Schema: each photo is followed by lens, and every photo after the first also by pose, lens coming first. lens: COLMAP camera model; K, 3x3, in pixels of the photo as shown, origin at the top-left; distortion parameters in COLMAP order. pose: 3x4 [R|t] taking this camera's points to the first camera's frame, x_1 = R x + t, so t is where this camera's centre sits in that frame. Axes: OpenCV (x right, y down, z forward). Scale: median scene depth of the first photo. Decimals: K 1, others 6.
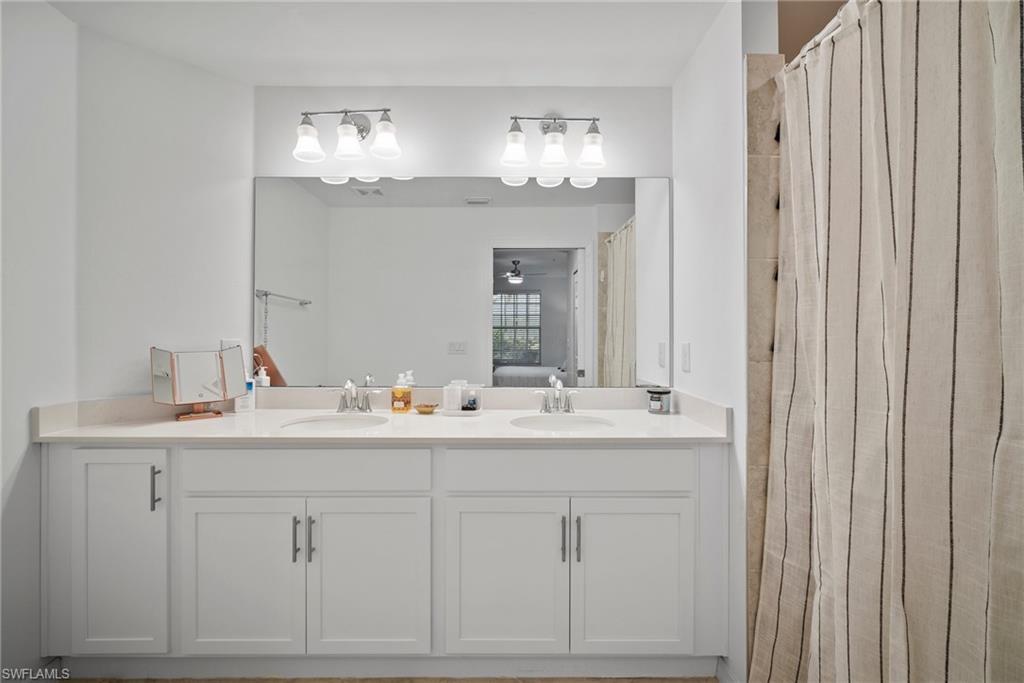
lens RADIAL K [[447.1, 0, 512.3], [0, 447.1, 330.2], [0, 0, 1]] dist [-0.000556, 0.000774]
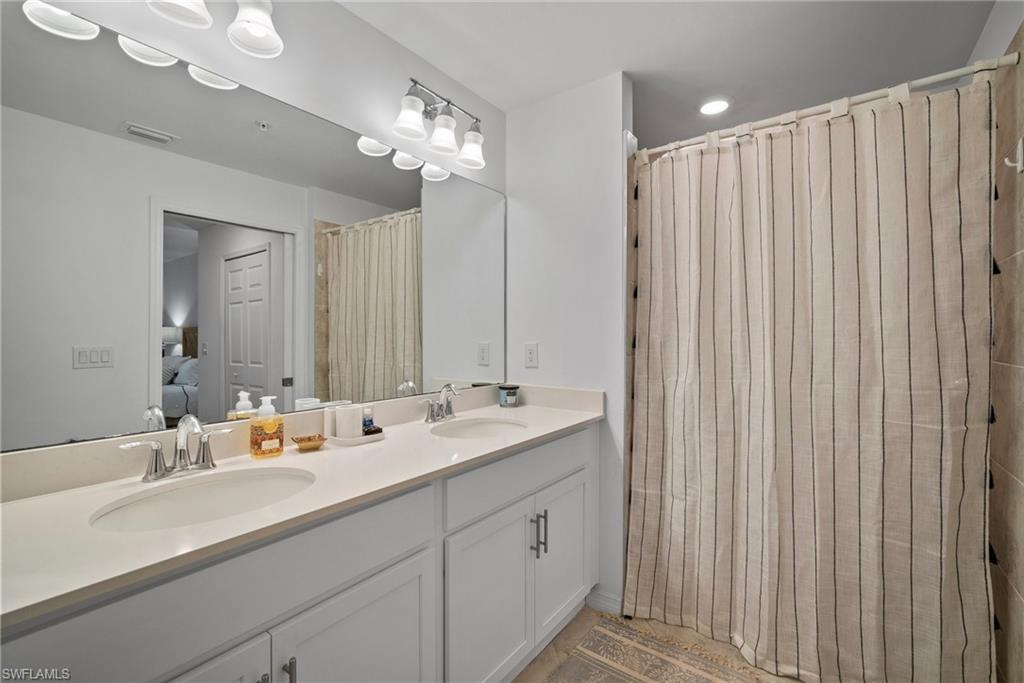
lens RADIAL K [[447.1, 0, 506.0], [0, 447.1, 338.0], [0, 0, 1]] dist [-0.000556, 0.000774]
pose [[0.606182, -0.005120, 0.795309, -0.563994], [-0.006562, 0.999913, 0.011439, 0.002395], [-0.795299, -0.012153, 0.606096, 0.339777]]
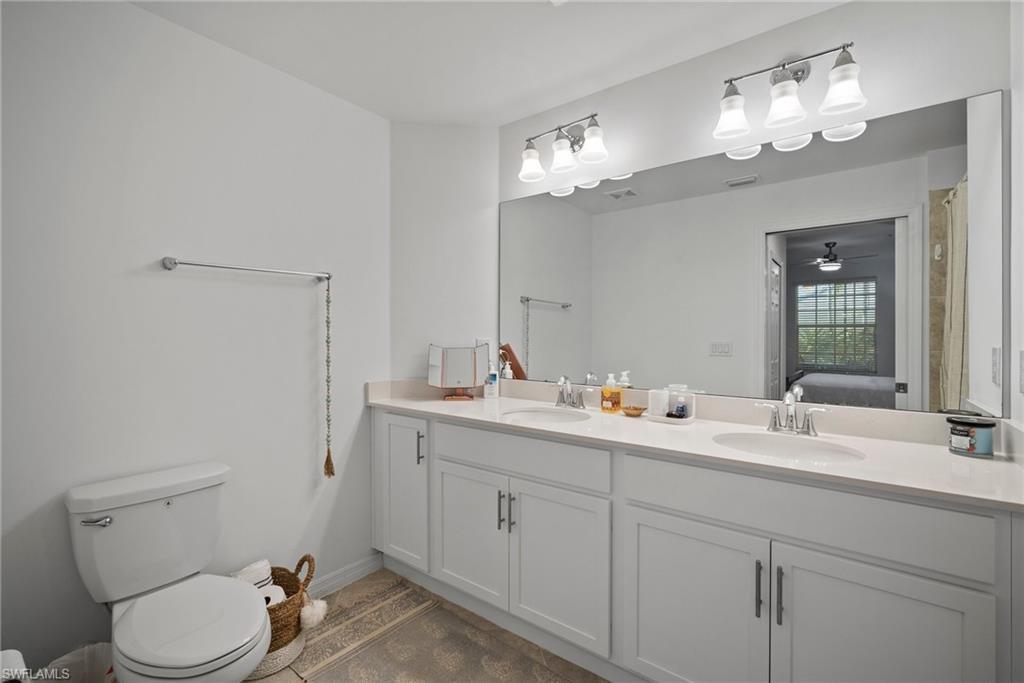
lens RADIAL K [[447.1, 0, 518.9], [0, 447.1, 332.5], [0, 0, 1]] dist [-0.000556, 0.000774]
pose [[0.799934, -0.000974, -0.600087, 0.193669], [0.005060, 0.999974, 0.005123, -0.001699], [0.600067, -0.007135, 0.799918, 0.075074]]
